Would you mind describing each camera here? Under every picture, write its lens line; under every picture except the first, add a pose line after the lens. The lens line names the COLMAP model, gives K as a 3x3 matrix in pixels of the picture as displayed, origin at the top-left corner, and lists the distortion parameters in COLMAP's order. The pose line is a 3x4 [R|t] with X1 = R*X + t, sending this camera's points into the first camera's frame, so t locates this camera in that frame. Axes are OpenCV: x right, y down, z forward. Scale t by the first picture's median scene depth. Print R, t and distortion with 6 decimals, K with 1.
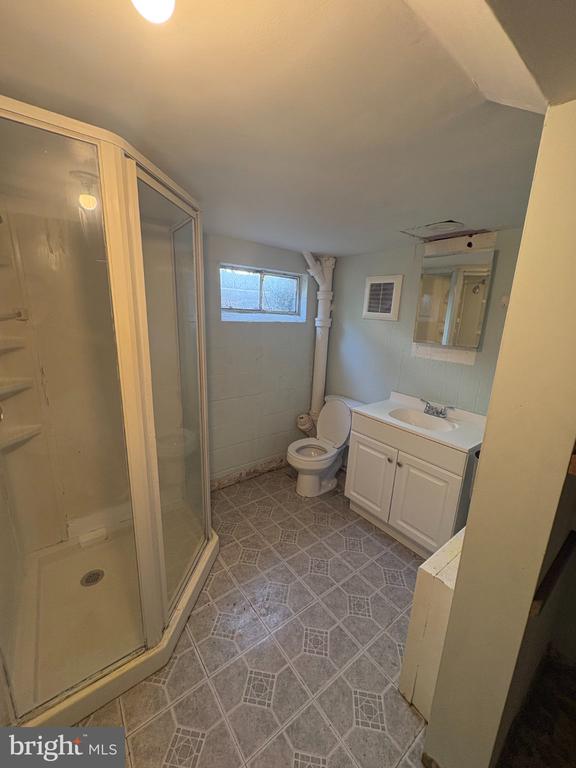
lens RADIAL K [[305.4, 0, 289.0], [0, 305.4, 382.7], [0, 0, 1]] dist [0.001684, 0.000225]
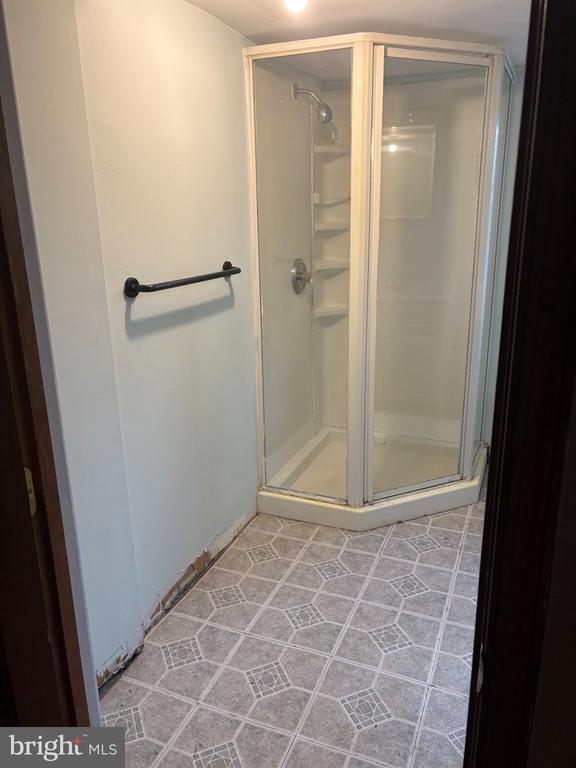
lens RADIAL K [[583.9, 0, 287.9], [0, 583.9, 384.6], [0, 0, 1]] dist [0.053925, -0.051040]
pose [[0.500233, 0.206174, -0.840987, 1.142957], [-0.162083, 0.976367, 0.142954, 0.209268], [0.850586, 0.064799, 0.521829, -0.300345]]
